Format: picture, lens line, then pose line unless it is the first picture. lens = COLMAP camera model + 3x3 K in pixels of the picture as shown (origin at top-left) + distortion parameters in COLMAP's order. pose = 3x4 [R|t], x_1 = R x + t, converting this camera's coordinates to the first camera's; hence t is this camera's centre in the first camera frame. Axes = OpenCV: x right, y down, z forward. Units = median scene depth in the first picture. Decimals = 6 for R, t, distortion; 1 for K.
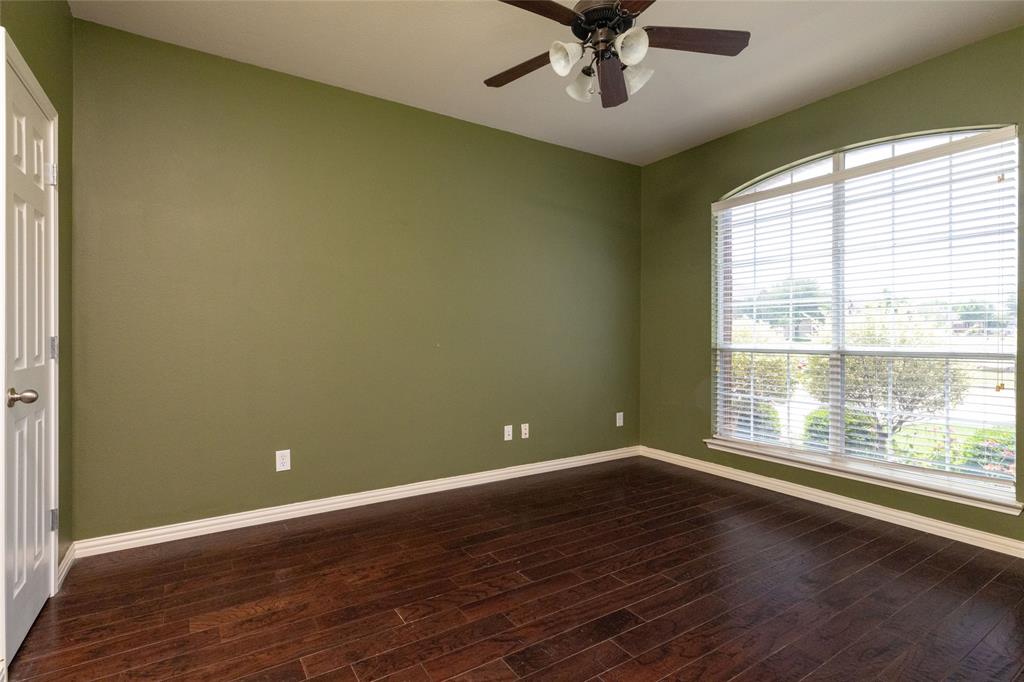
lens RADIAL K [[500.5, 0, 511.0], [0, 500.5, 337.6], [0, 0, 1]] dist [-0.000947, -0.000501]
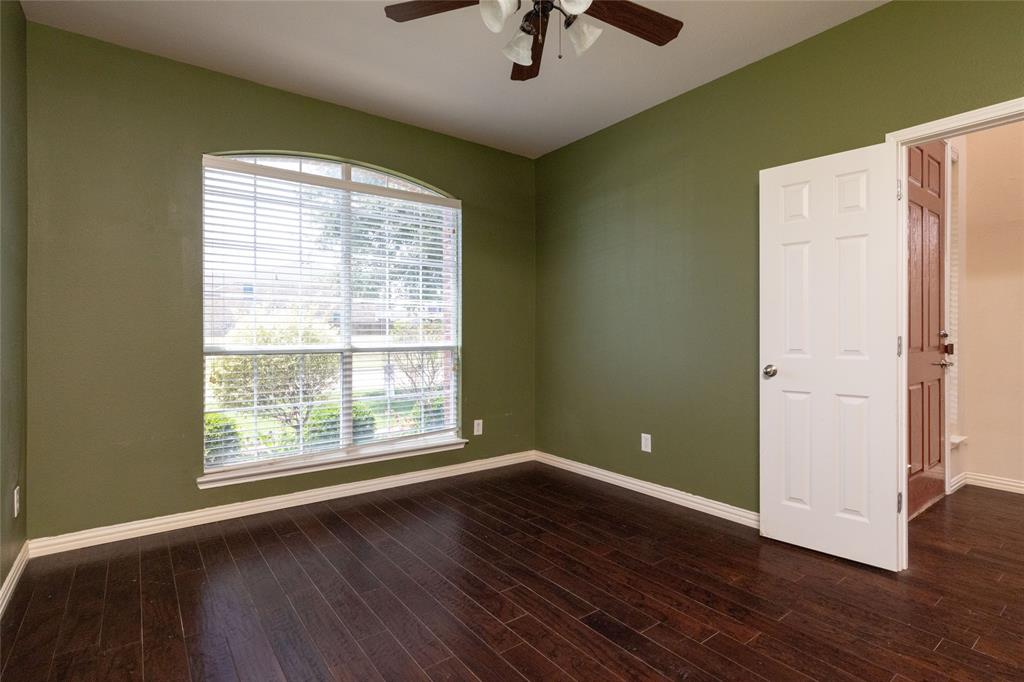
lens RADIAL K [[500.5, 0, 508.6], [0, 500.5, 337.9], [0, 0, 1]] dist [-0.000947, -0.000501]
pose [[-0.074534, -0.009067, 0.997177, -0.437067], [0.004661, 0.999945, 0.009441, -0.005303], [-0.997208, 0.005351, -0.074487, 0.737003]]
